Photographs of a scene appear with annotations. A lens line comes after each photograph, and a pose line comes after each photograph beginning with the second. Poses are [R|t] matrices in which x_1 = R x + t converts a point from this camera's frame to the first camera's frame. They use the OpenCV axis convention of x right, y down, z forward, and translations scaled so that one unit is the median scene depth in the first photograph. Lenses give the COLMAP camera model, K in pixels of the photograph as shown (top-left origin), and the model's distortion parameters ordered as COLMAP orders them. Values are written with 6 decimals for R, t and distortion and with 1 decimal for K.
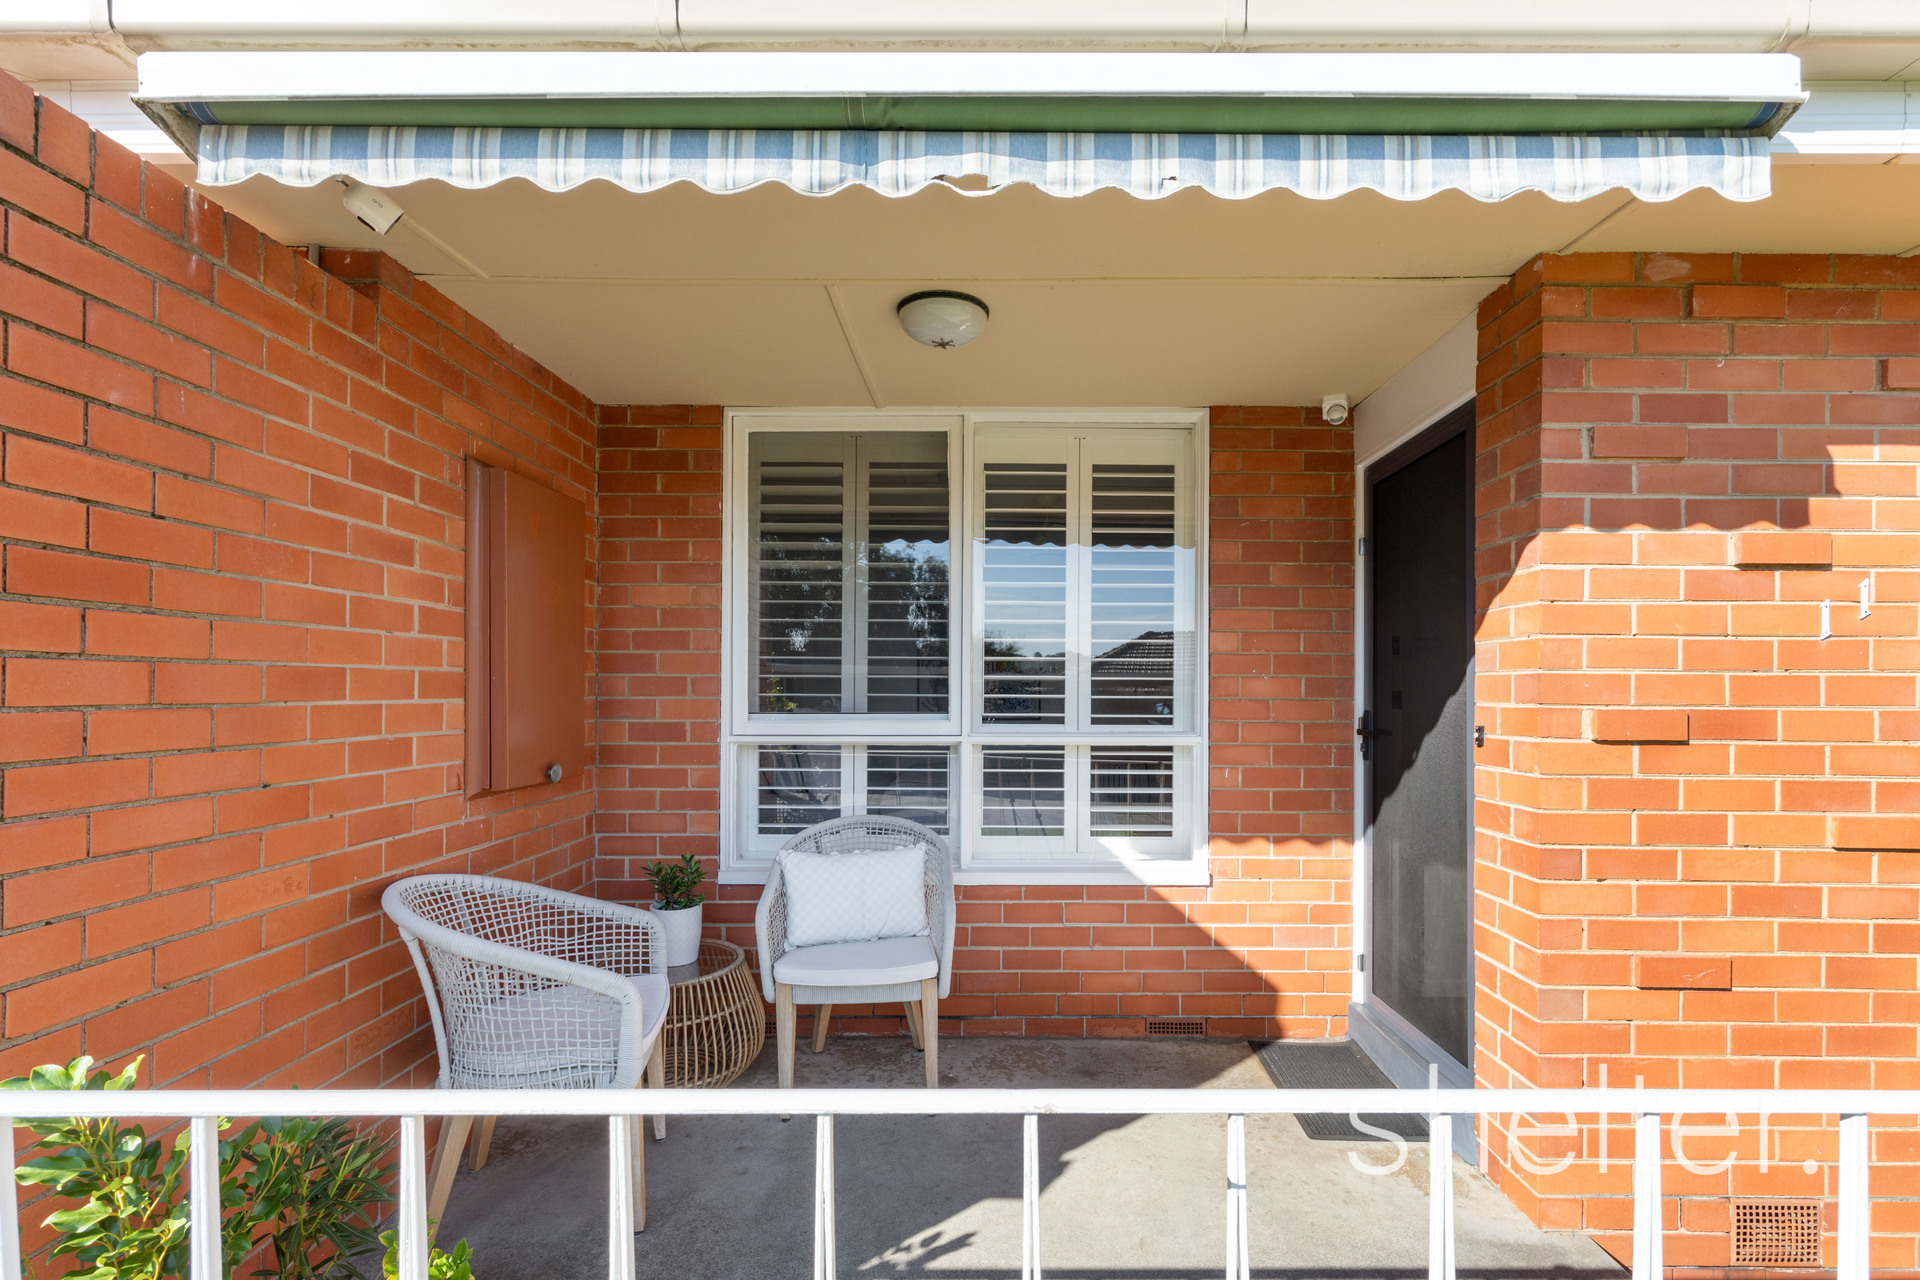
lens RADIAL K [[825.0, 0, 1045.2], [0, 825.0, 684.0], [0, 0, 1]] dist [-0.005519, 0.002040]
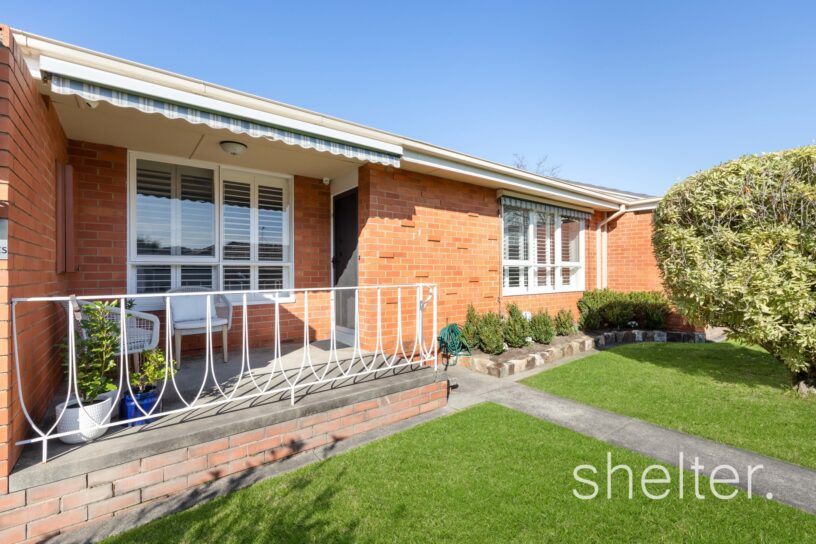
lens RADIAL K [[350.6, 0, 410.9], [0, 350.6, 269.8], [0, 0, 1]] dist [-0.005519, 0.002040]
pose [[0.802022, -0.003244, 0.597286, -0.327865], [0.005234, 0.999985, -0.001598, 0.099908], [-0.597272, 0.004408, 0.802027, -0.593638]]
